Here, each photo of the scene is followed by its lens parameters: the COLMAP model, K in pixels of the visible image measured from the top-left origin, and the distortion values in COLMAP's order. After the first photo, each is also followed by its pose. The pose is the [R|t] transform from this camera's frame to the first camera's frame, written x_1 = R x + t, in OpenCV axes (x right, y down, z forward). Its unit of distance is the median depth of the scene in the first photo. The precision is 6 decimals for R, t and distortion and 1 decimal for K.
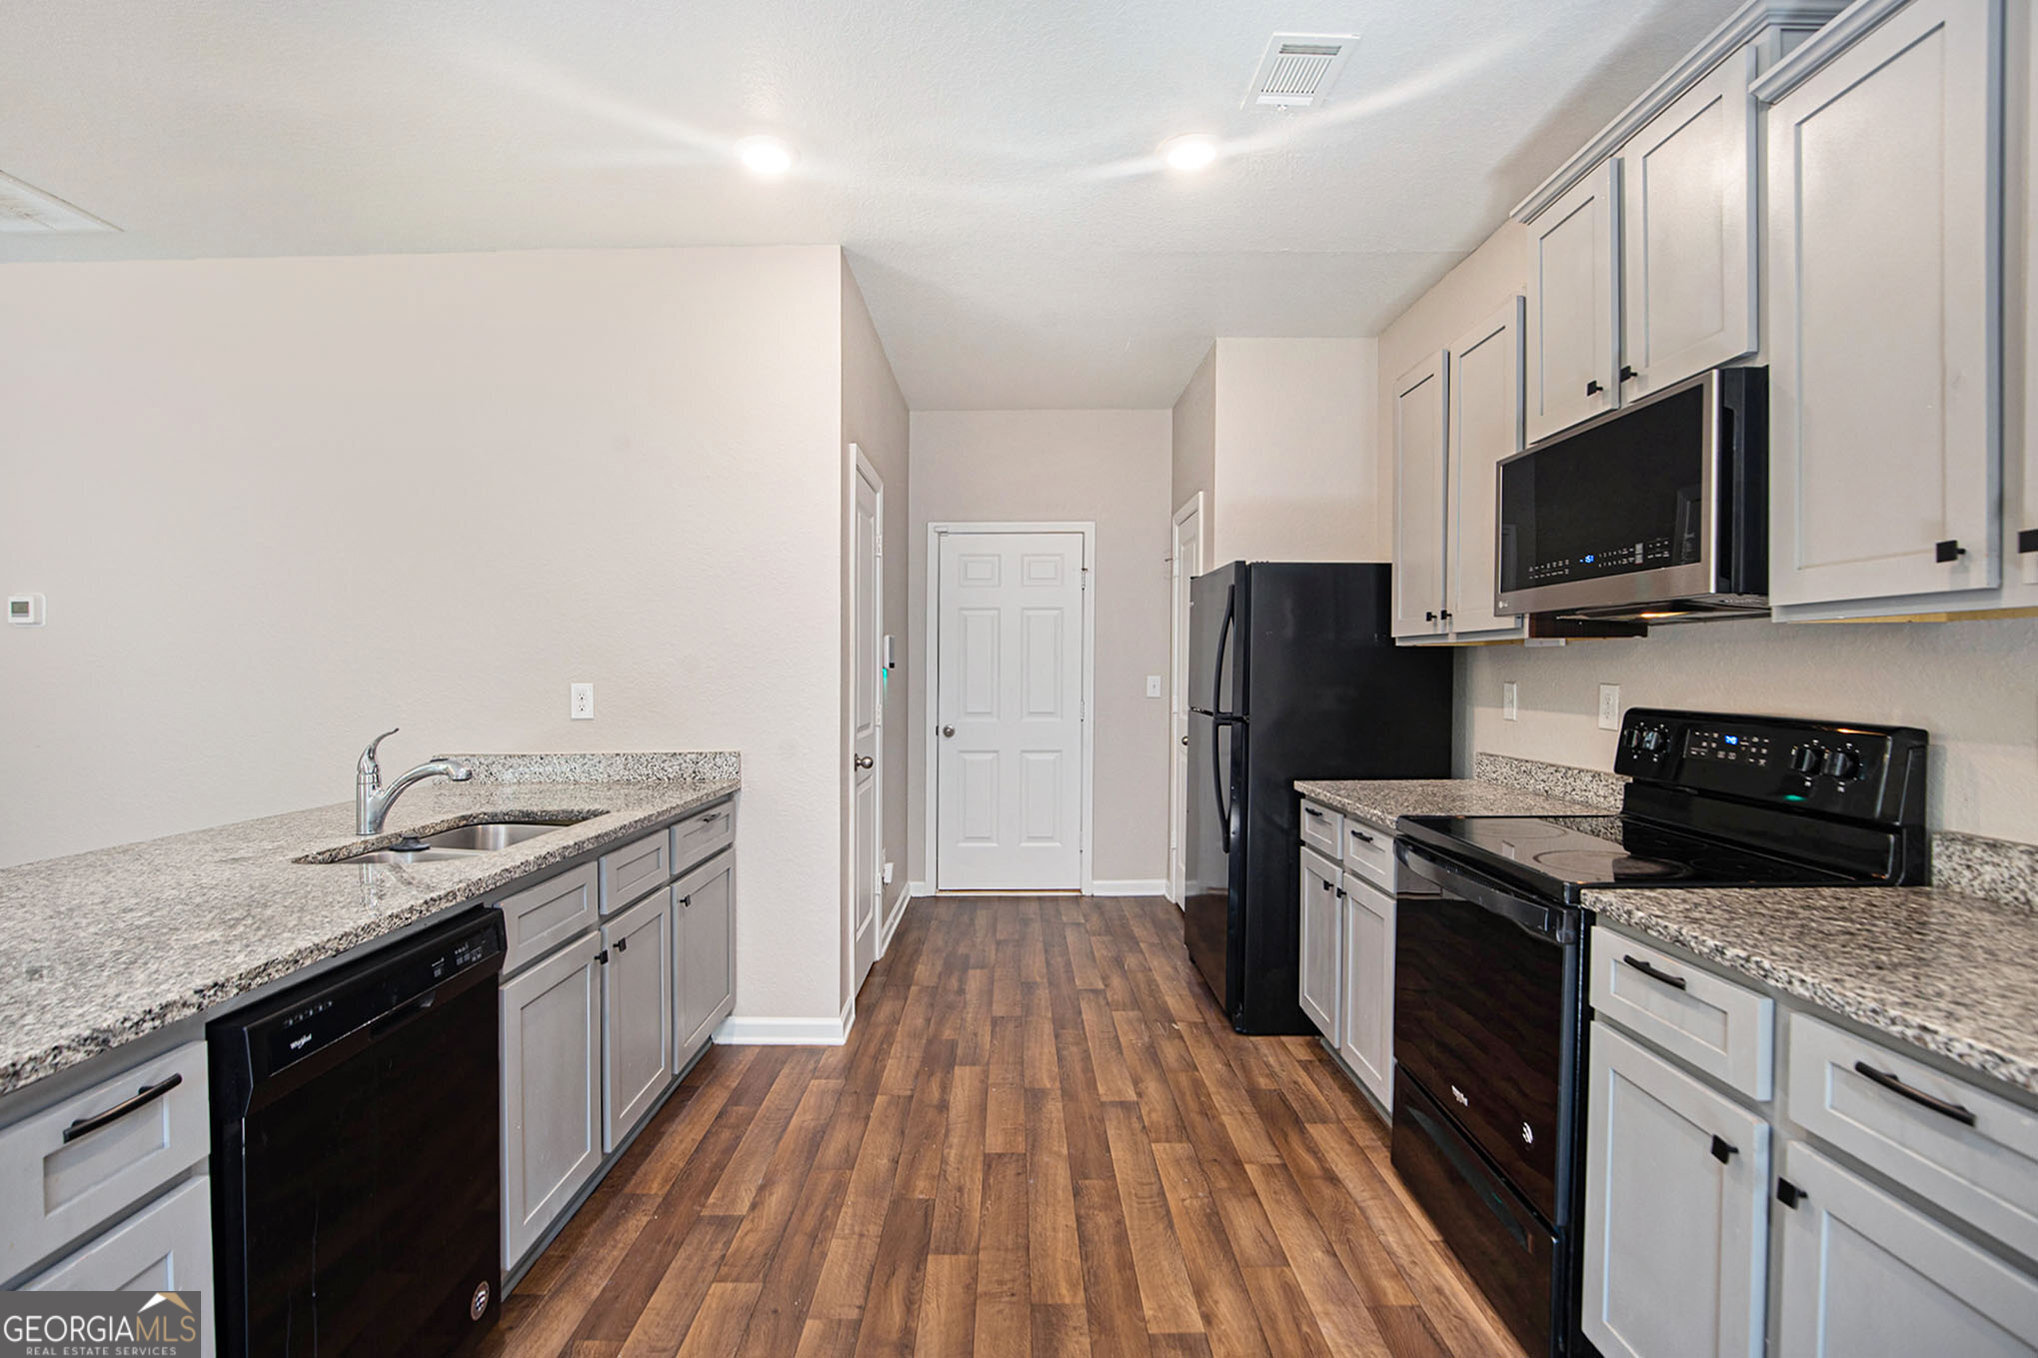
lens RADIAL K [[958.3, 0, 1019.0], [0, 958.3, 679.0], [0, 0, 1]] dist [-0.032698, 0.000745]
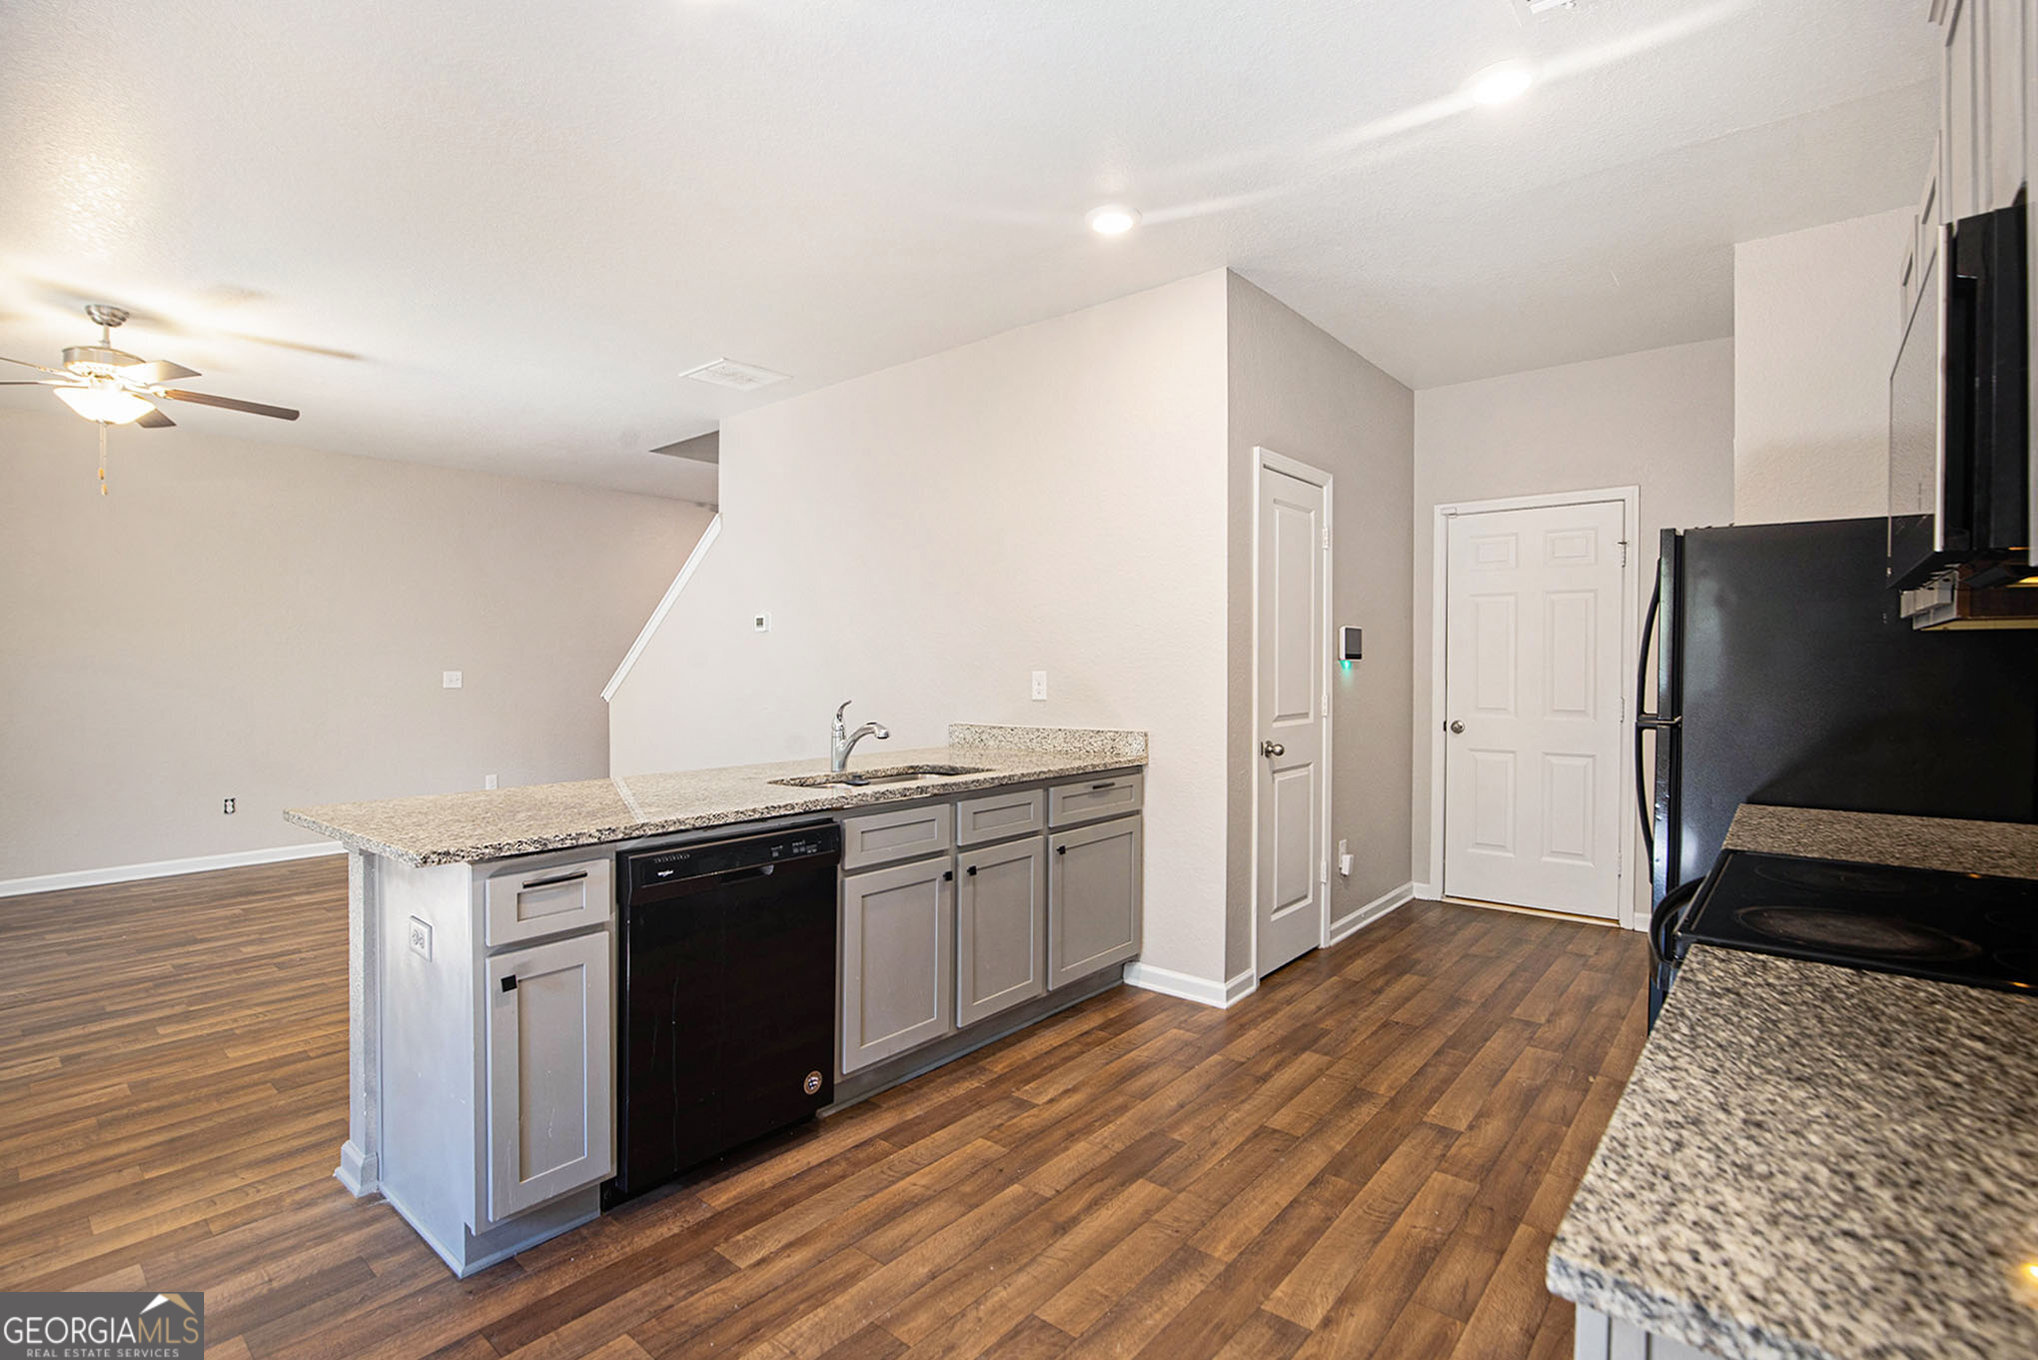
lens RADIAL K [[958.3, 0, 1019.0], [0, 958.3, 680.0], [0, 0, 1]] dist [-0.032698, 0.000745]
pose [[0.763931, 0.013032, -0.645167, 0.406032], [-0.007407, 0.999907, 0.011427, 0.002342], [0.645256, -0.003950, 0.763956, 0.035641]]
